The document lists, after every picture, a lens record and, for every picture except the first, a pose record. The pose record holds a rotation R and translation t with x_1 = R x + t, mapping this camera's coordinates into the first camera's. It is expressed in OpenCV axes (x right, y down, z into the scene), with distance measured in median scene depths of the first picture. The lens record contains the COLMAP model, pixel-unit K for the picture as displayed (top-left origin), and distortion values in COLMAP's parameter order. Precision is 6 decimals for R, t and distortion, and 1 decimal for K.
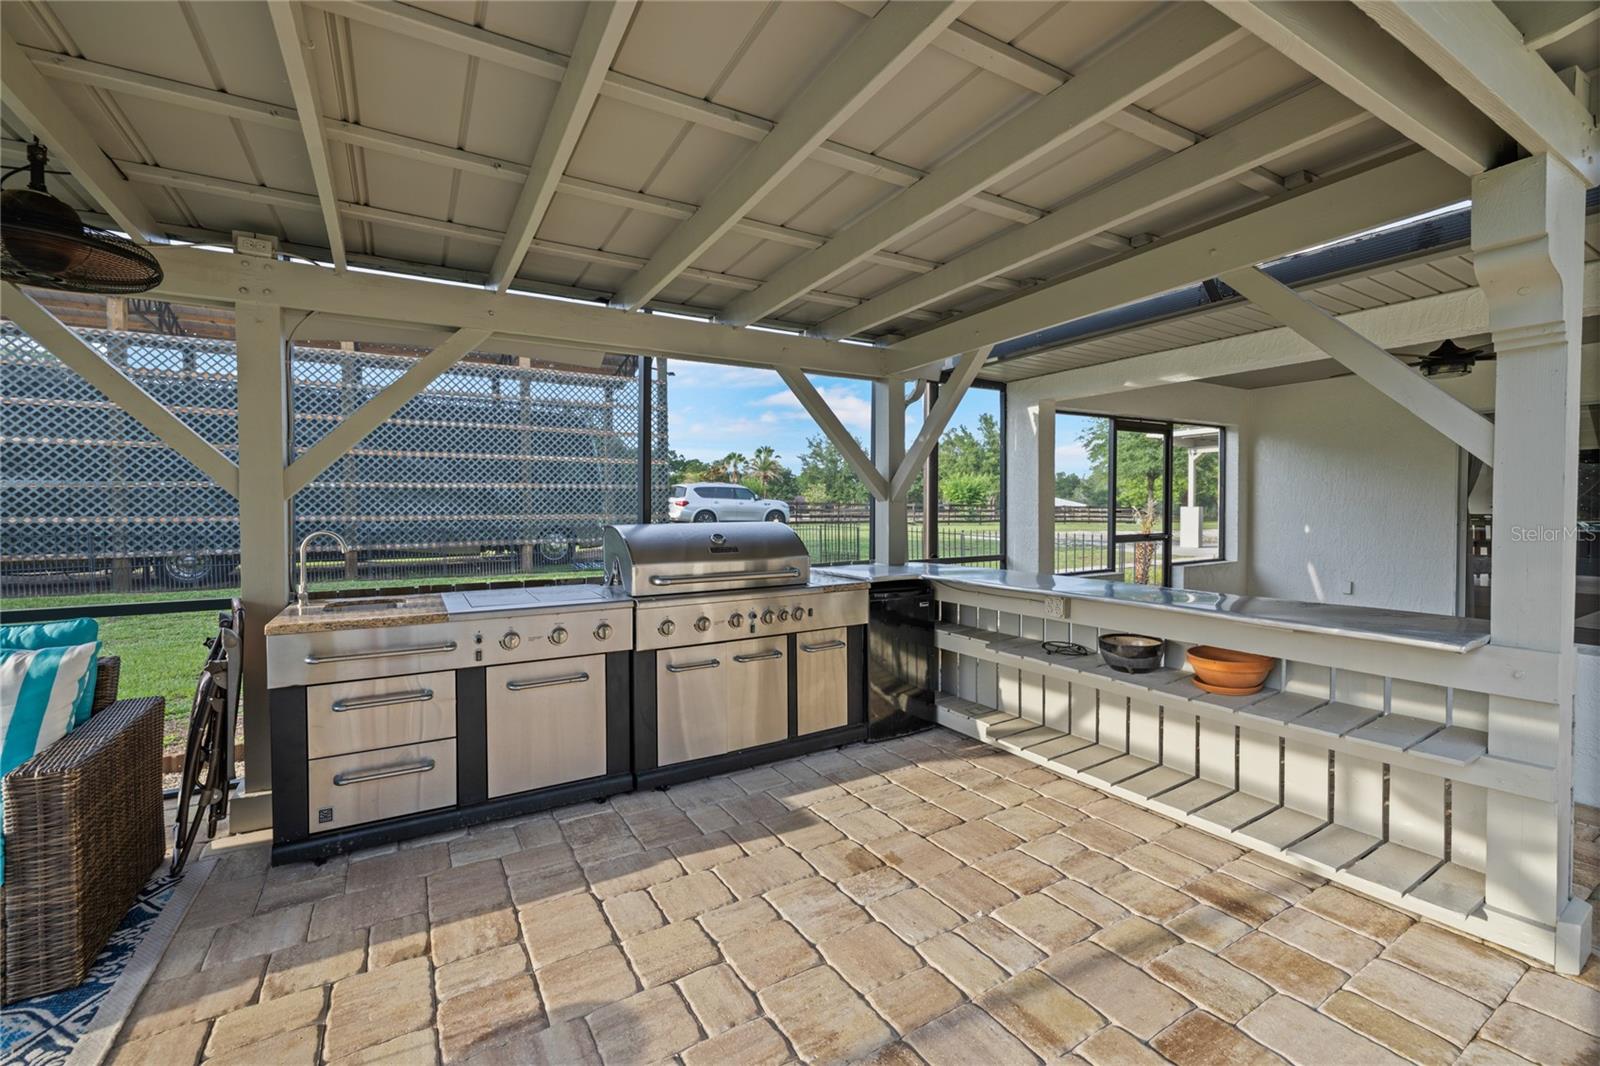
lens RADIAL K [[666.4, 0, 797.4], [0, 666.4, 519.1], [0, 0, 1]] dist [0.000708, 0.000210]
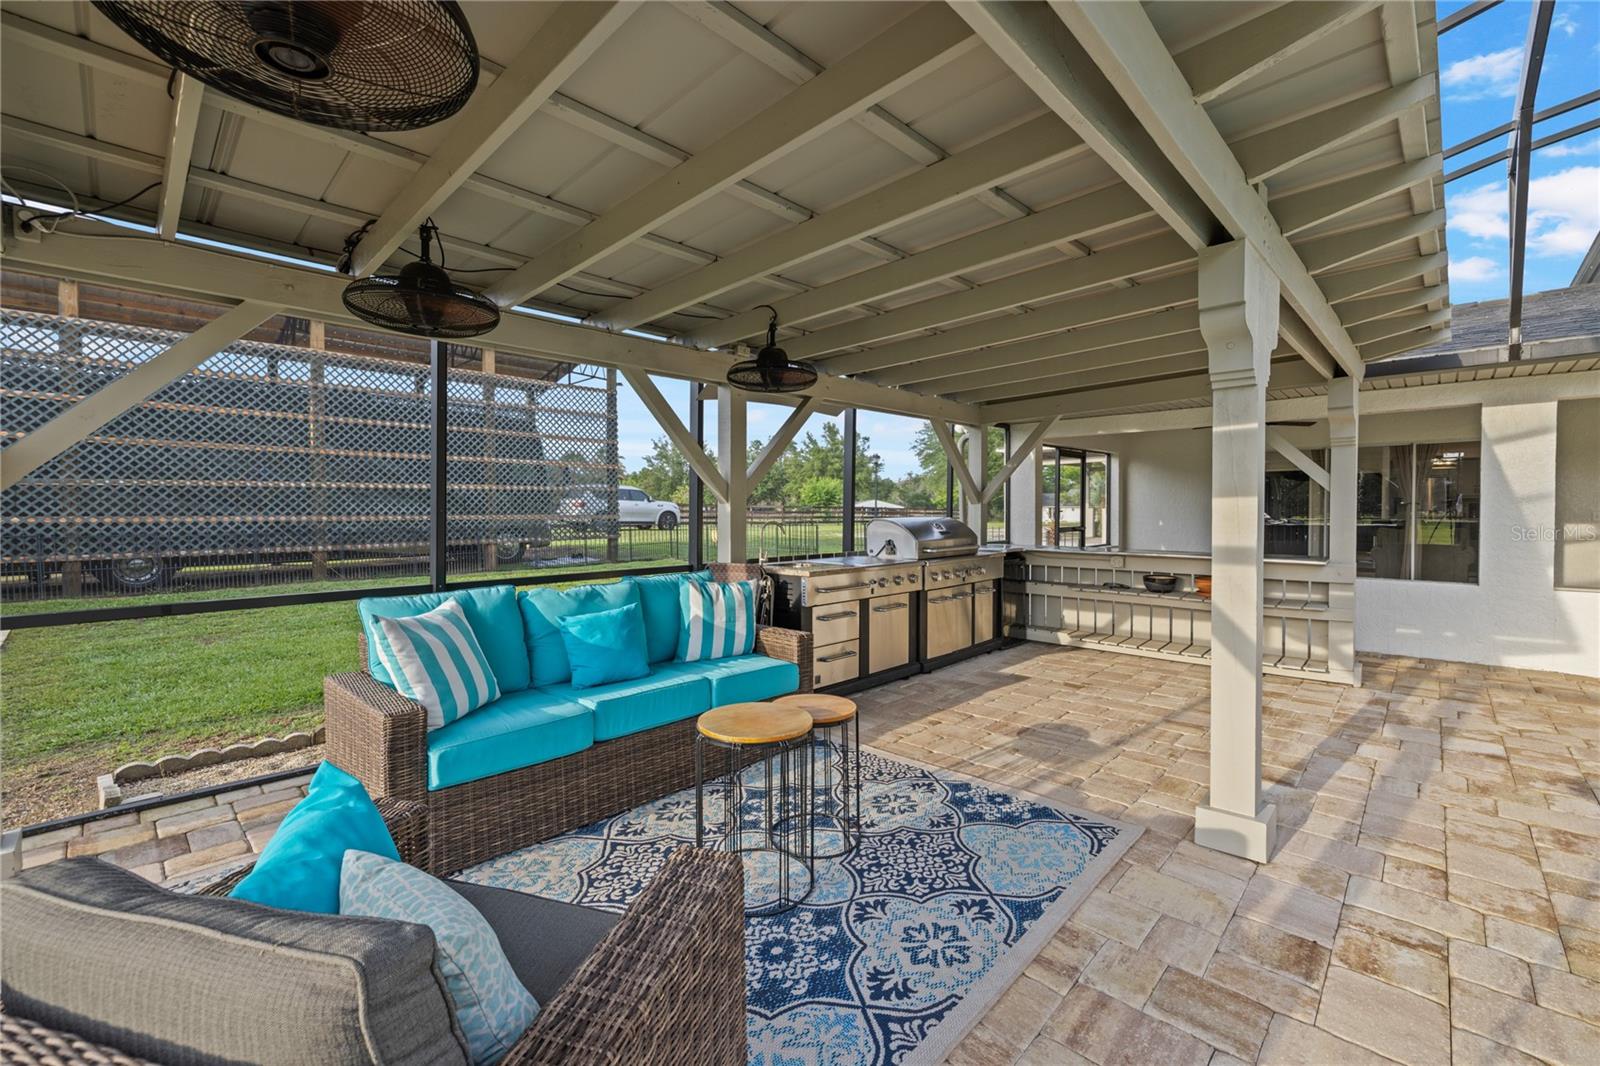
lens RADIAL K [[666.1, 0, 795.3], [0, 666.1, 521.3], [0, 0, 1]] dist [0.001576, 0.000299]
pose [[0.966354, -0.002724, 0.257201, -0.274444], [0.002587, 0.999996, 0.000870, 0.004585], [-0.257202, -0.000175, 0.966358, -0.159611]]
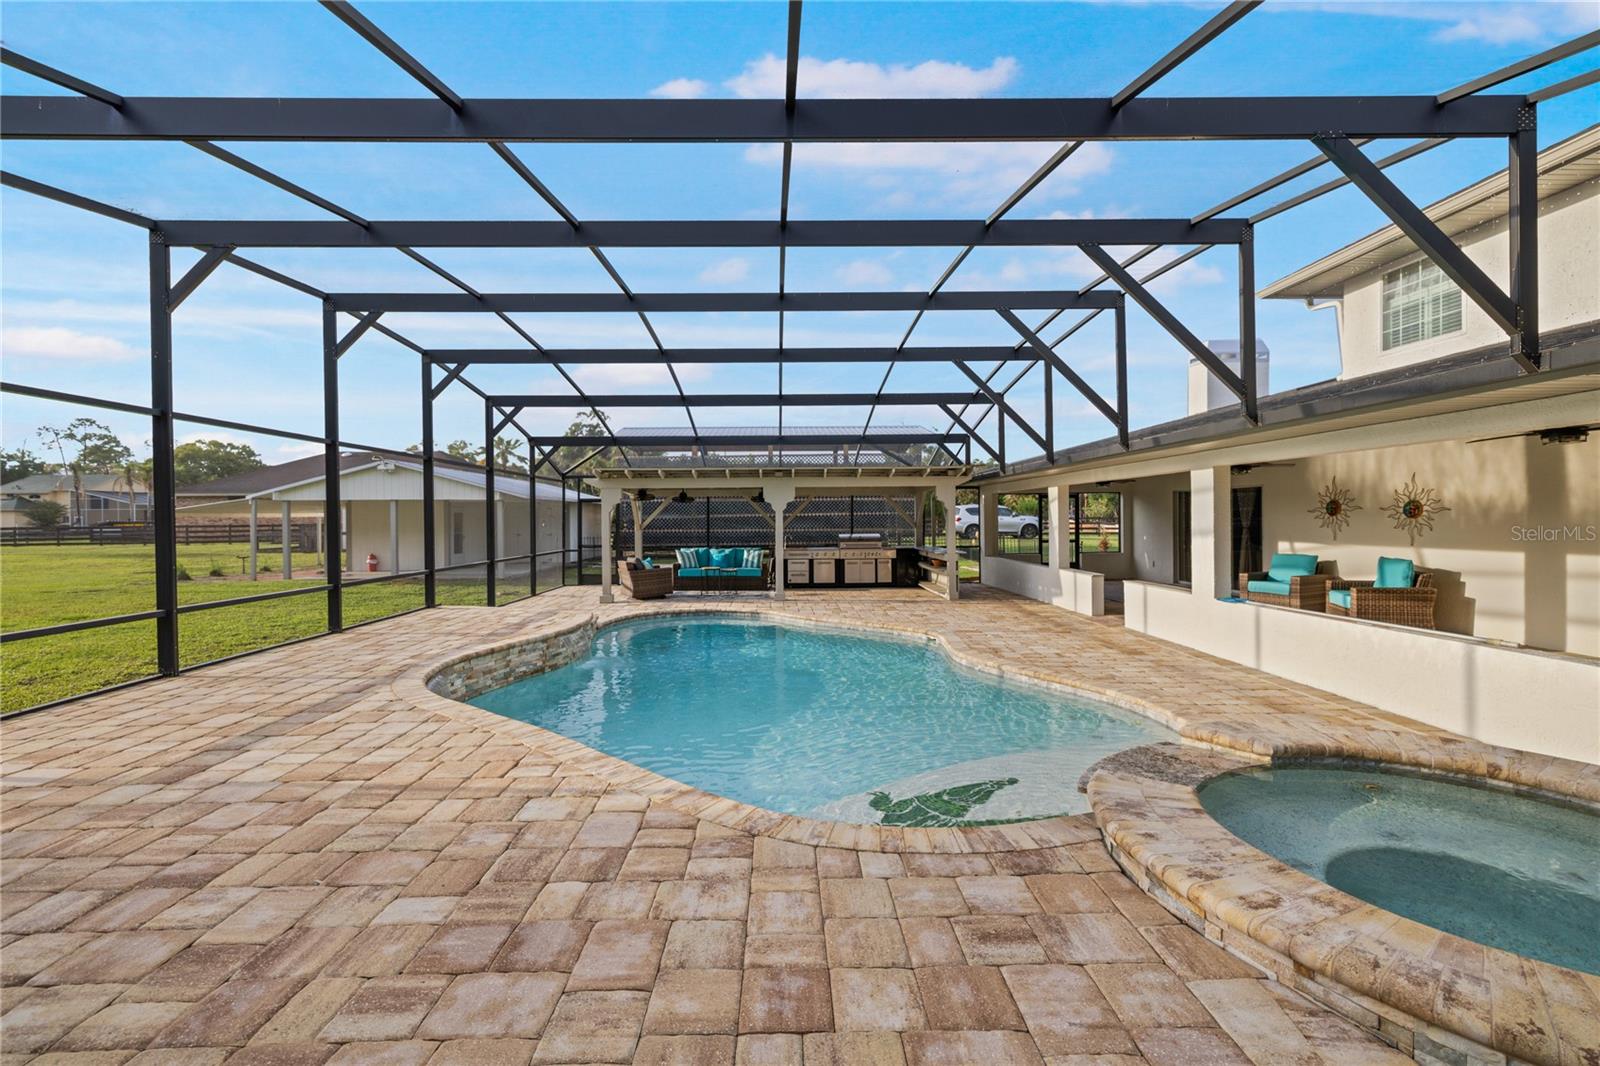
lens RADIAL K [[672.2, 0, 795.2], [0, 672.2, 512.2], [0, 0, 1]] dist [0.000939, -0.000022]
pose [[0.871089, -0.007733, -0.491064, 0.542483], [-0.003988, 0.999732, -0.022817, -0.011468], [0.491109, 0.021834, 0.870824, -0.999461]]
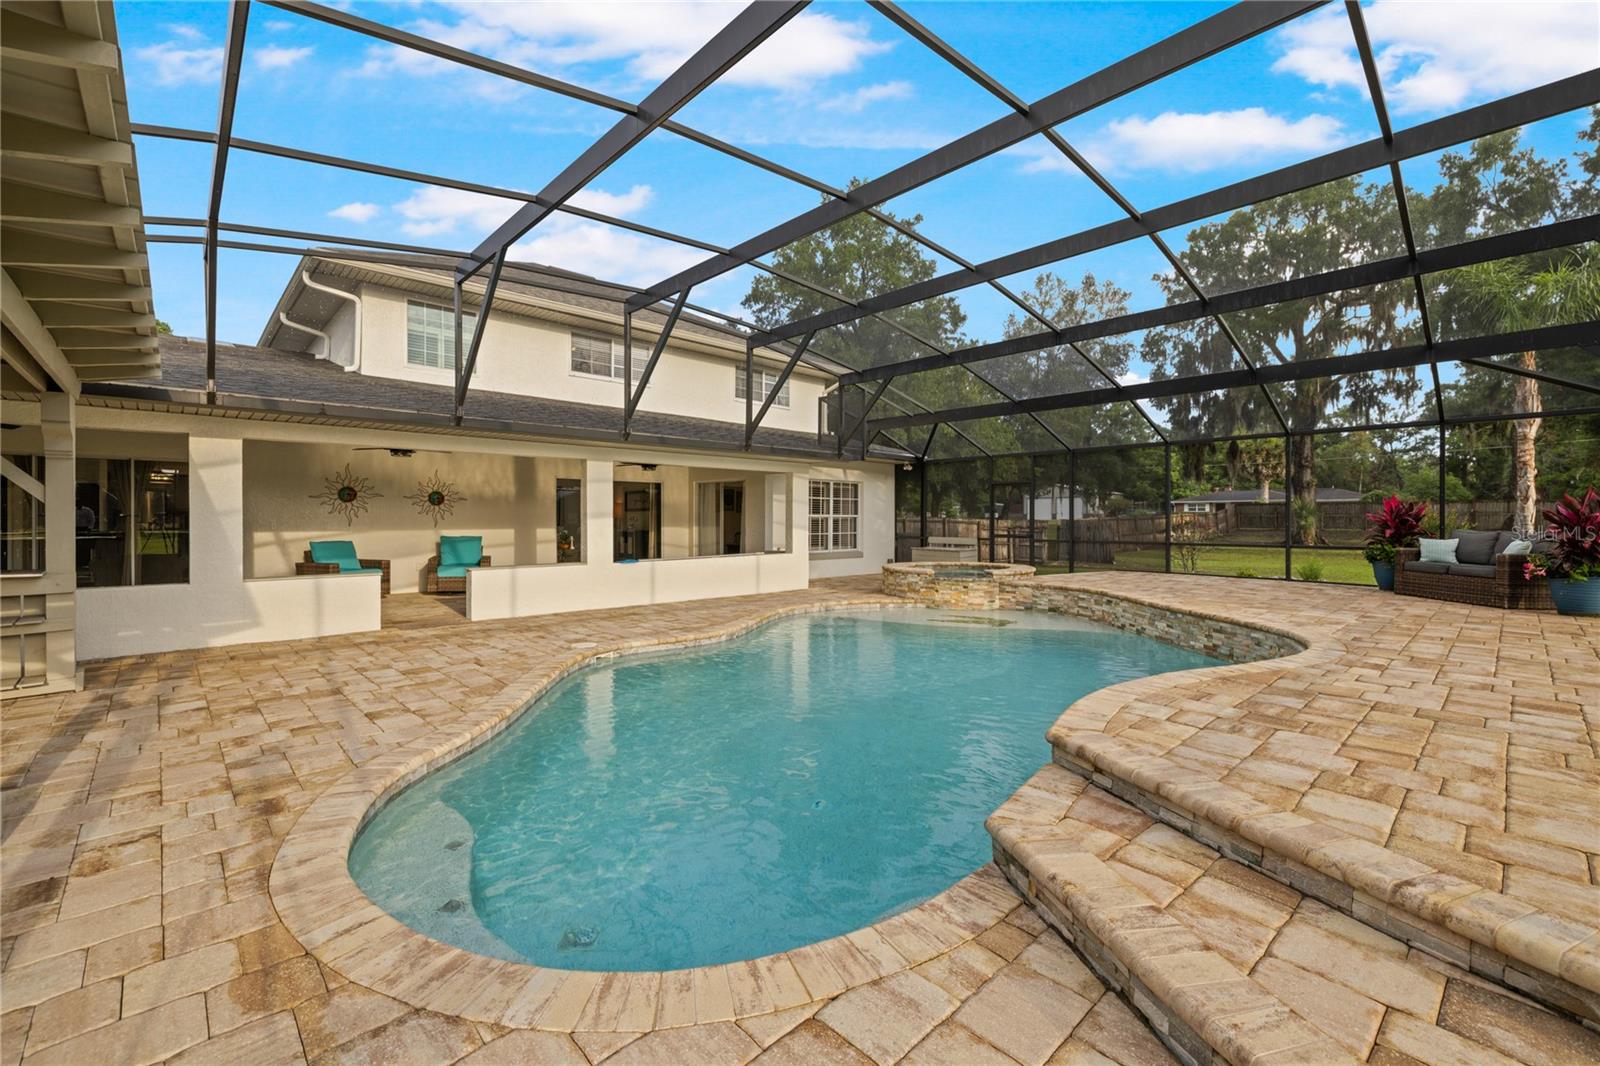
lens RADIAL K [[666.1, 0, 795.3], [0, 666.1, 521.3], [0, 0, 1]] dist [0.001576, 0.000299]
pose [[-0.215899, 0.001061, 0.976415, -0.358565], [0.019020, 0.999814, 0.003119, 0.006355], [-0.976231, 0.019245, -0.215879, -0.213781]]
